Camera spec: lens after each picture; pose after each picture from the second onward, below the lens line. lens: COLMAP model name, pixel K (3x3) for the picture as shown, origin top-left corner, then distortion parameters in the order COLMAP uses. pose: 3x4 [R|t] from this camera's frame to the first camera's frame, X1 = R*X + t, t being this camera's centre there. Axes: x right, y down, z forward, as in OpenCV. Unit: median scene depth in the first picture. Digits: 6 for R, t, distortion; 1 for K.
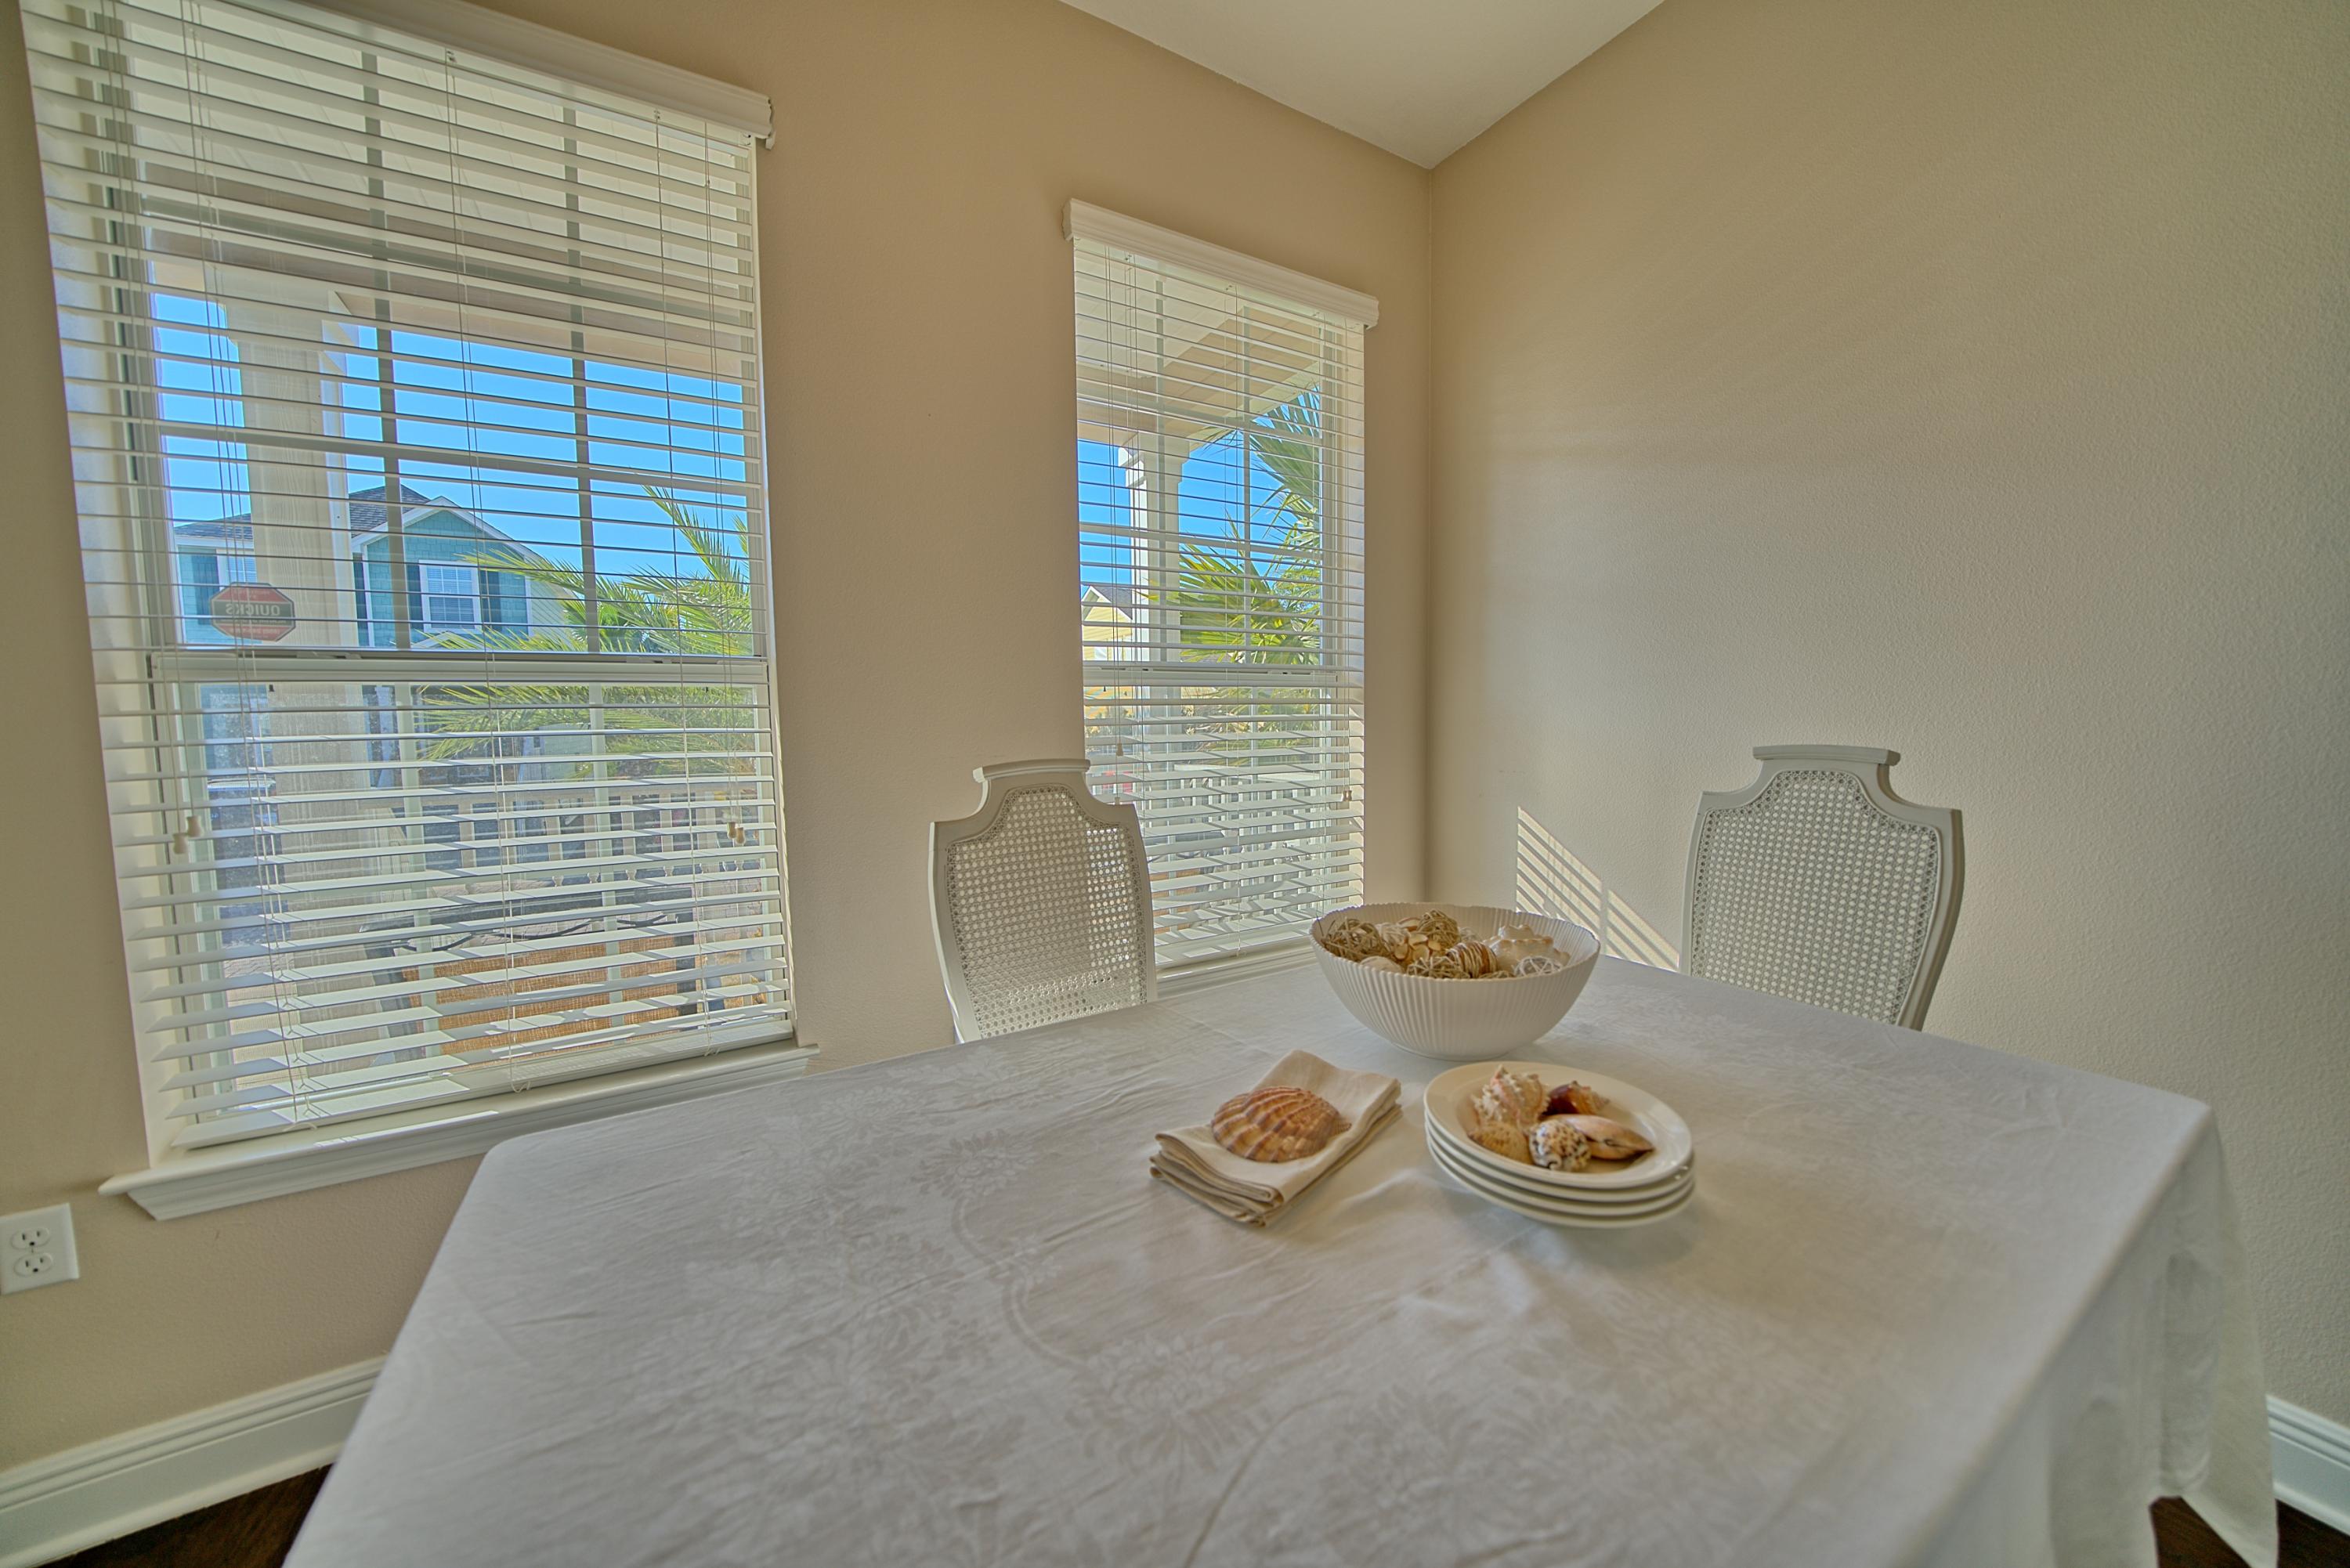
lens RADIAL K [[809.7, 0, 1170.9], [0, 809.7, 777.9], [0, 0, 1]] dist [-0.031053, 0.004179]
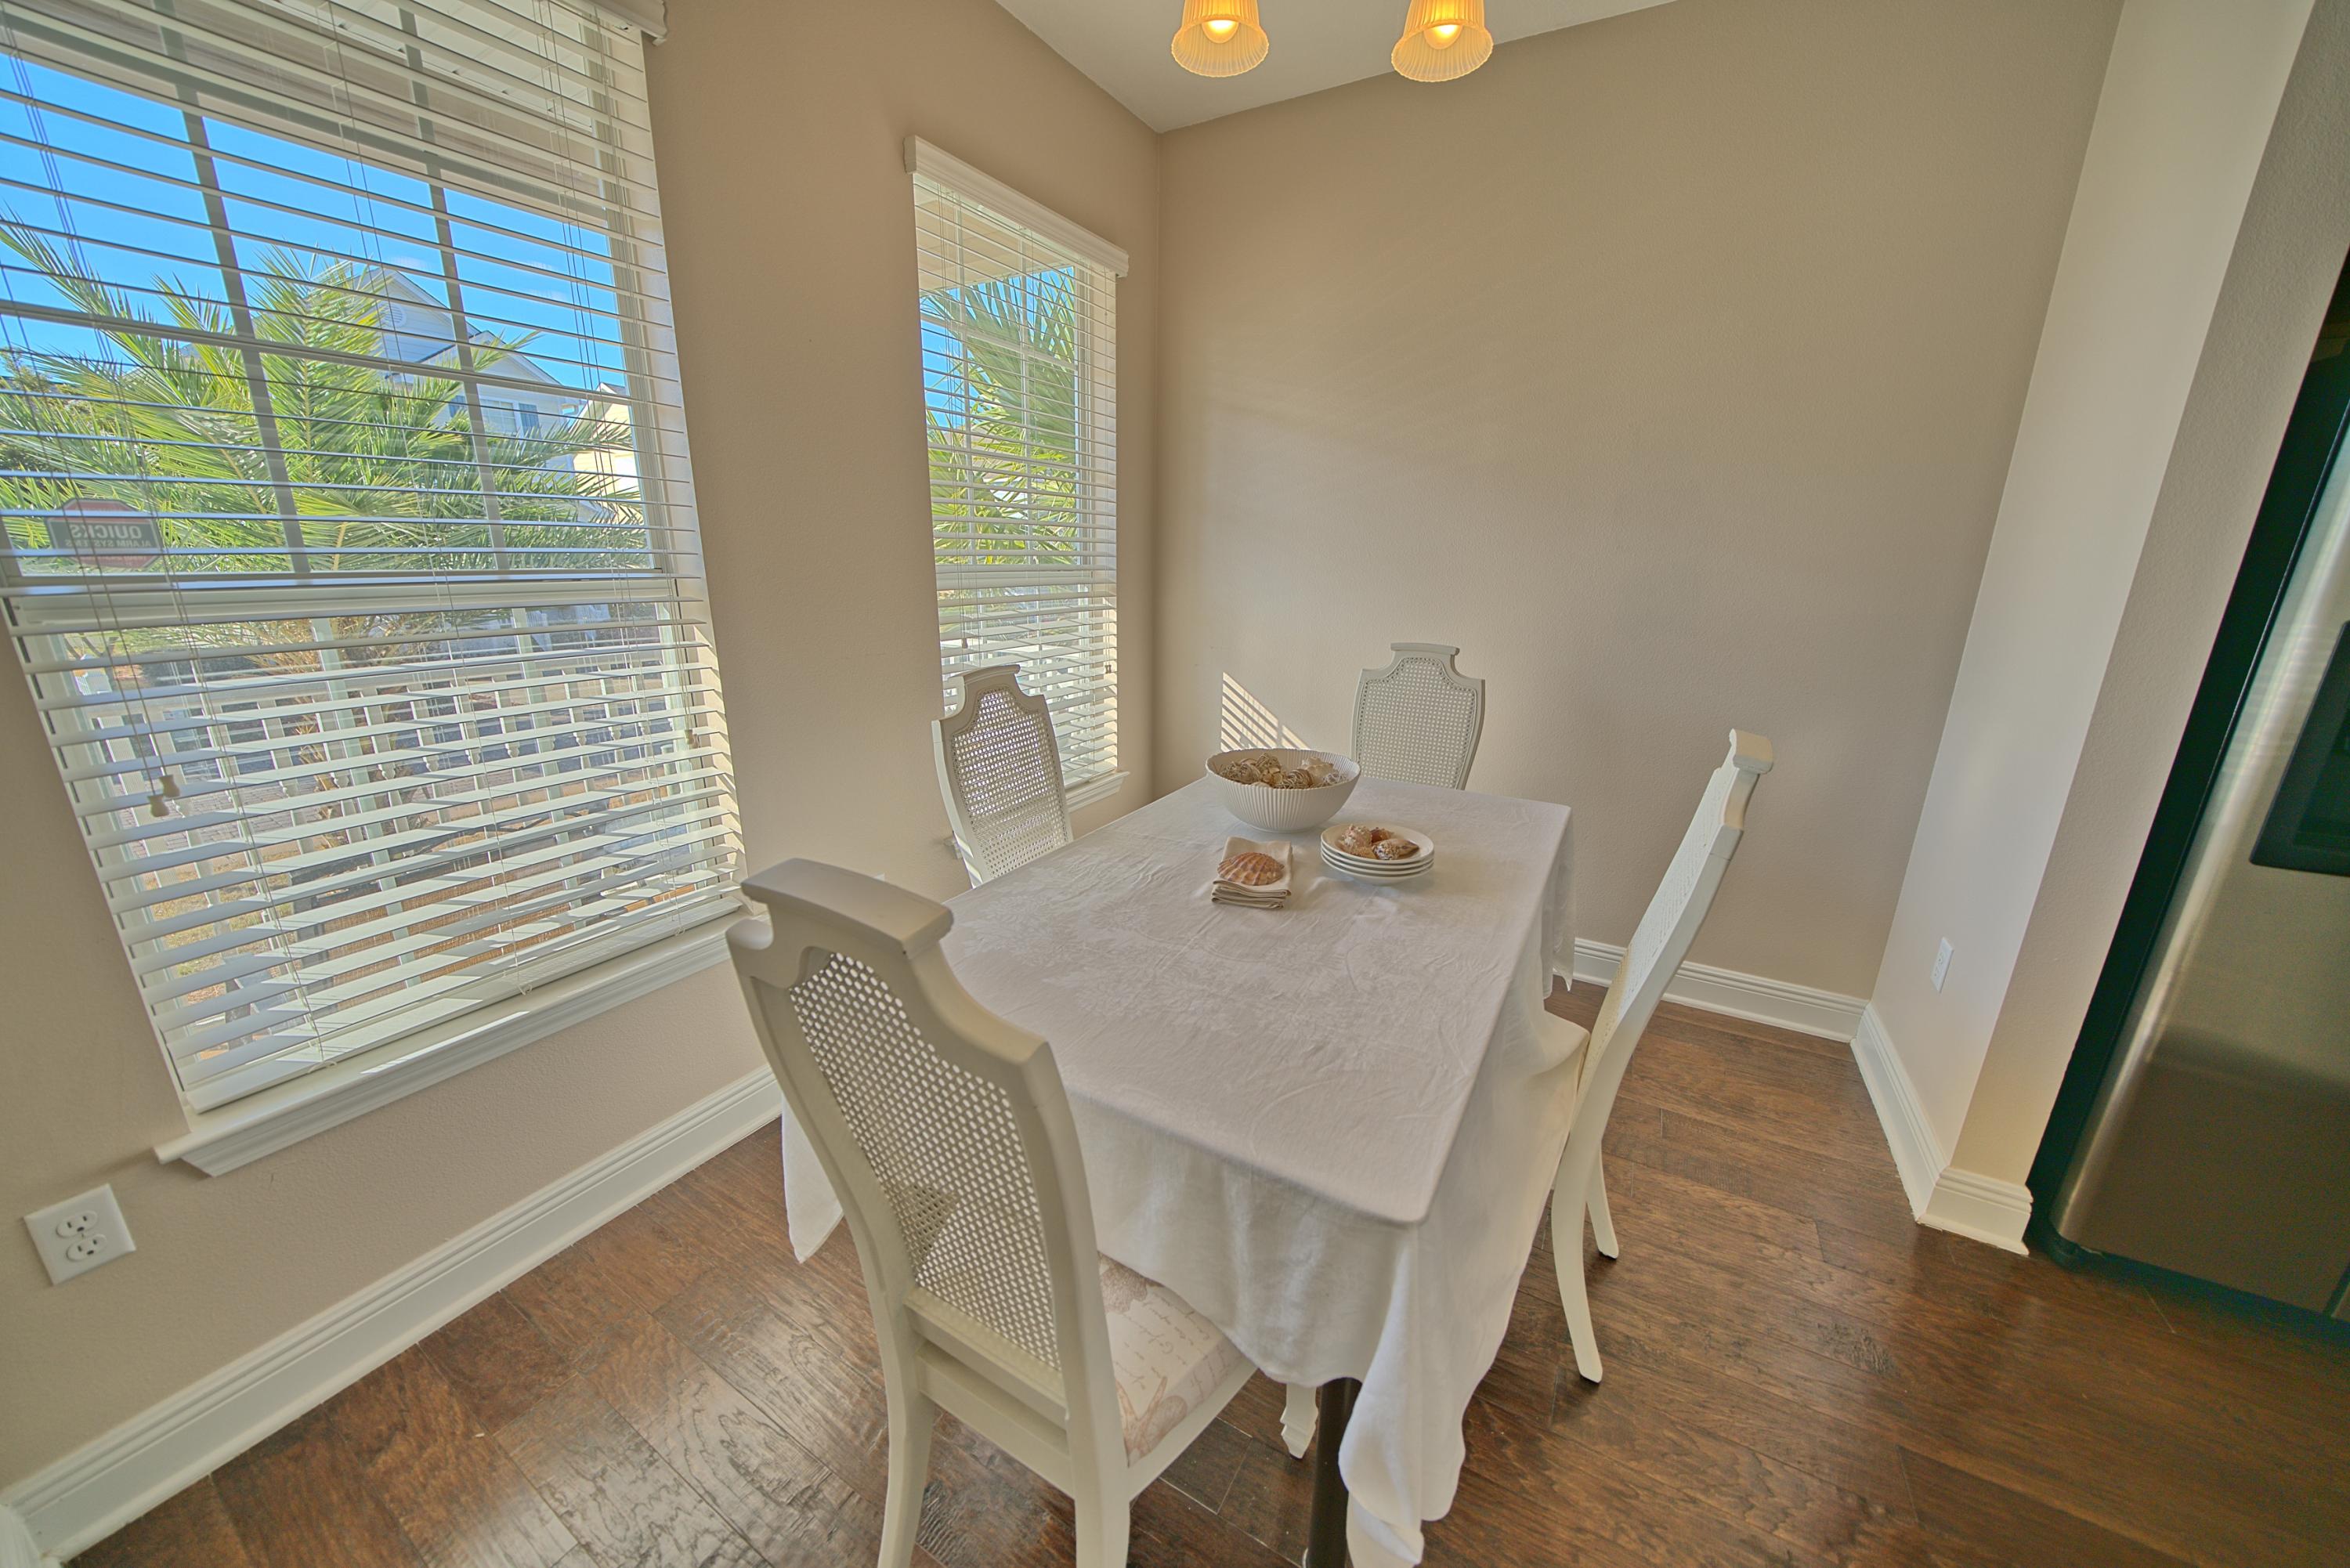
lens RADIAL K [[809.7, 0, 1170.9], [0, 809.7, 777.9], [0, 0, 1]] dist [-0.031053, 0.004179]
pose [[0.874127, -0.101169, 0.475044, -0.621651], [0.008329, 0.981044, 0.193605, -0.109565], [-0.485627, -0.165278, 0.858400, -0.355713]]
